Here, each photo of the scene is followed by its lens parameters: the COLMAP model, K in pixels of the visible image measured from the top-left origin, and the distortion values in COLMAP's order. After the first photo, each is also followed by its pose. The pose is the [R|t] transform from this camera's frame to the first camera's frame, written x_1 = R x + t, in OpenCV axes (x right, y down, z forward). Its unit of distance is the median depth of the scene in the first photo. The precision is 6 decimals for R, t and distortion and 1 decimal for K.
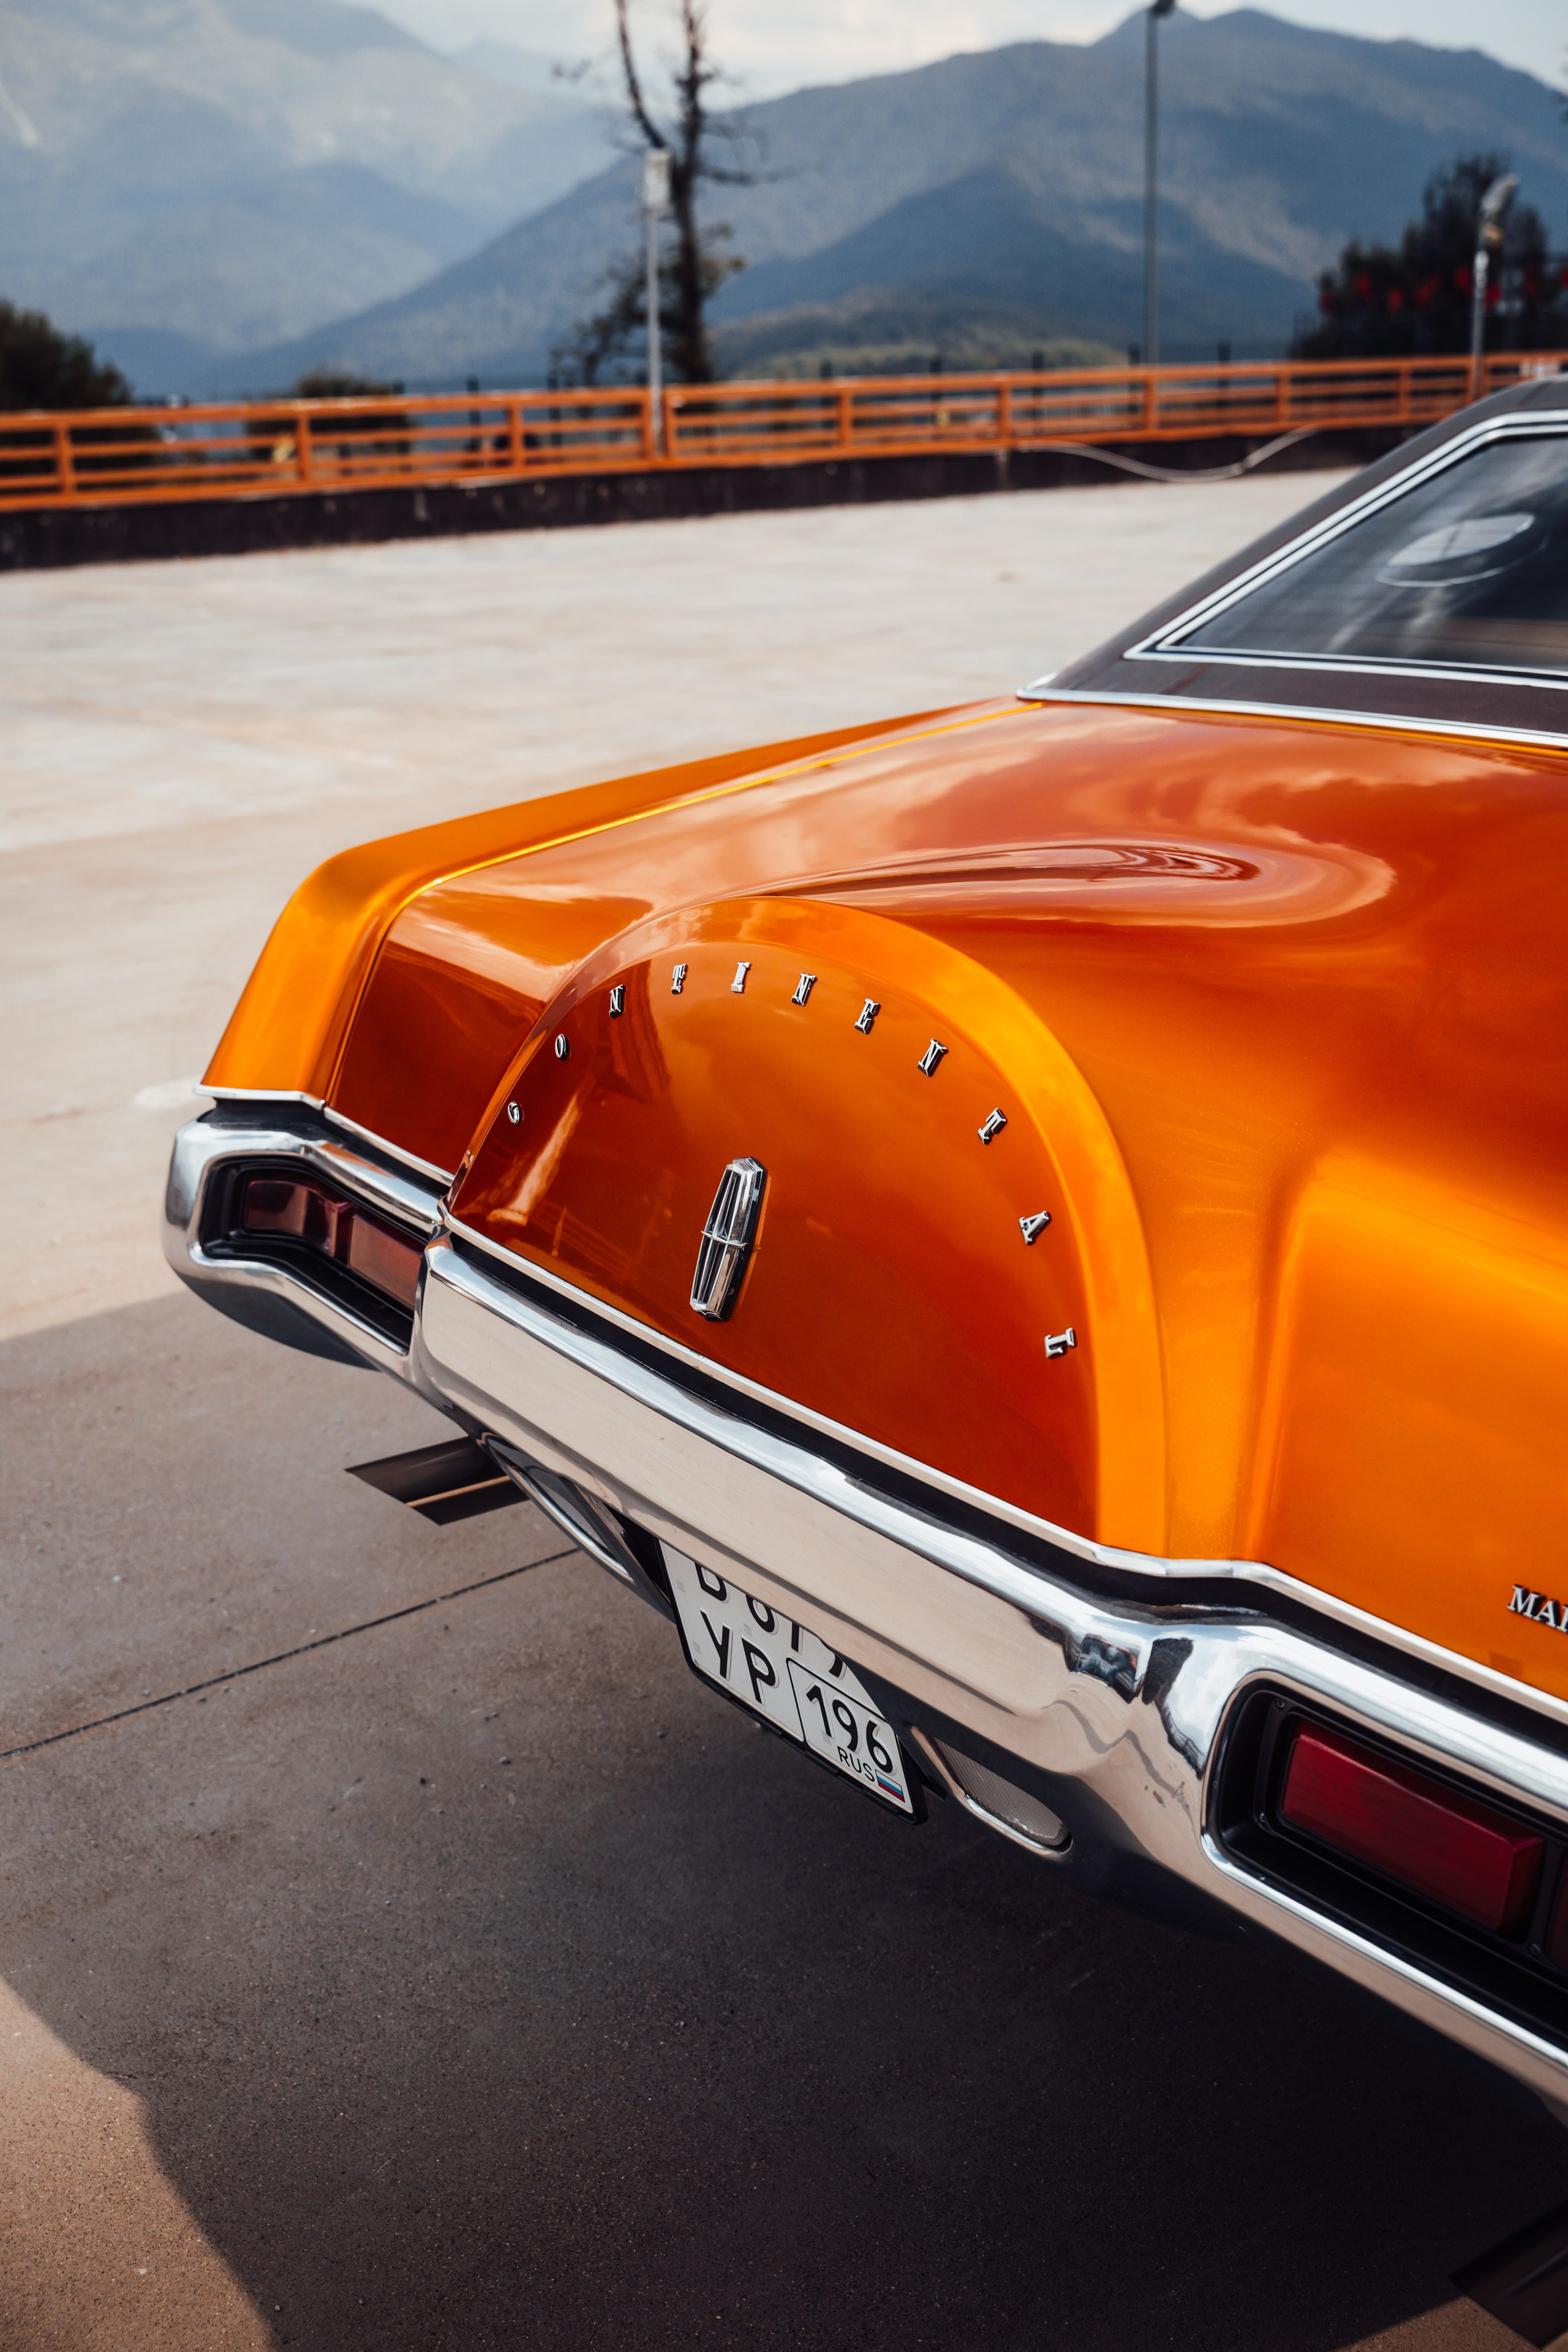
lens RADIAL K [[2603.4, 0, 784.0], [0, 2603.4, 1176.0], [0, 0, 1]] dist [-0.002928, -0.001127]
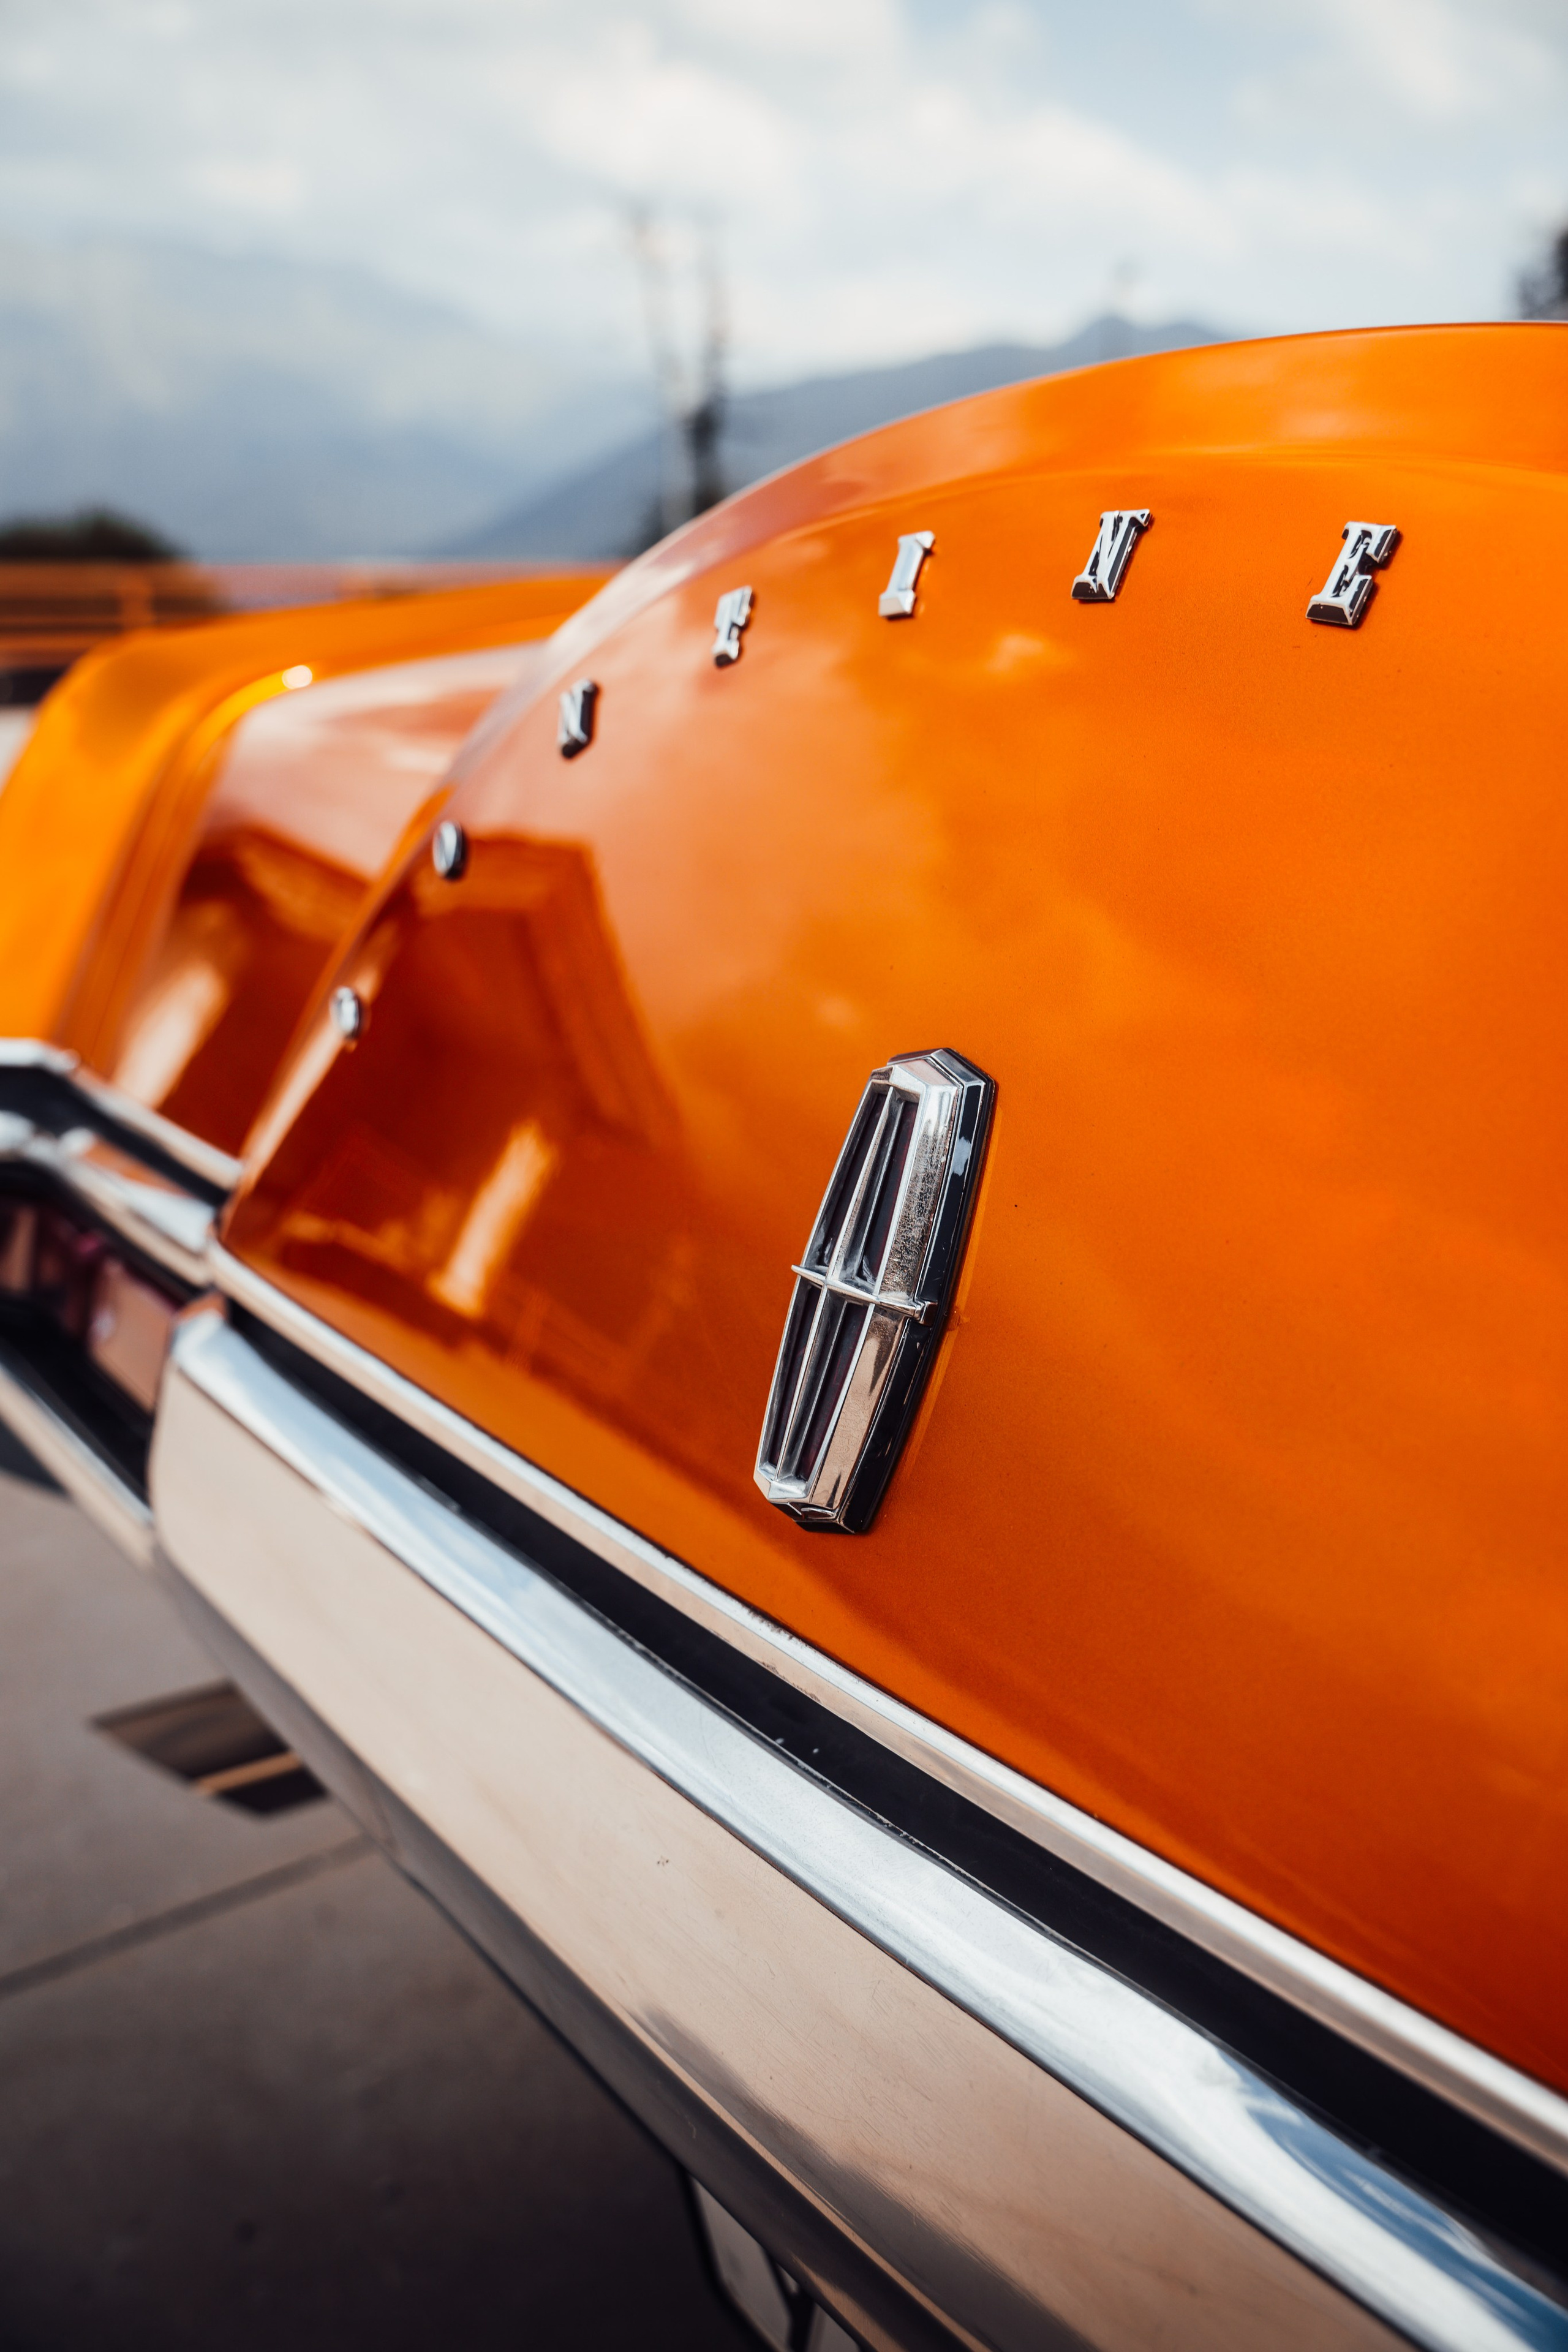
lens RADIAL K [[2265.3, 0, 784.0], [0, 2265.3, 1176.0], [0, 0, 1]] dist [-0.004704, -0.000463]
pose [[0.999781, 0.020804, 0.002255, -0.033813], [-0.020676, 0.998689, -0.046818, 0.023426], [-0.003227, 0.046761, 0.998901, 0.705359]]
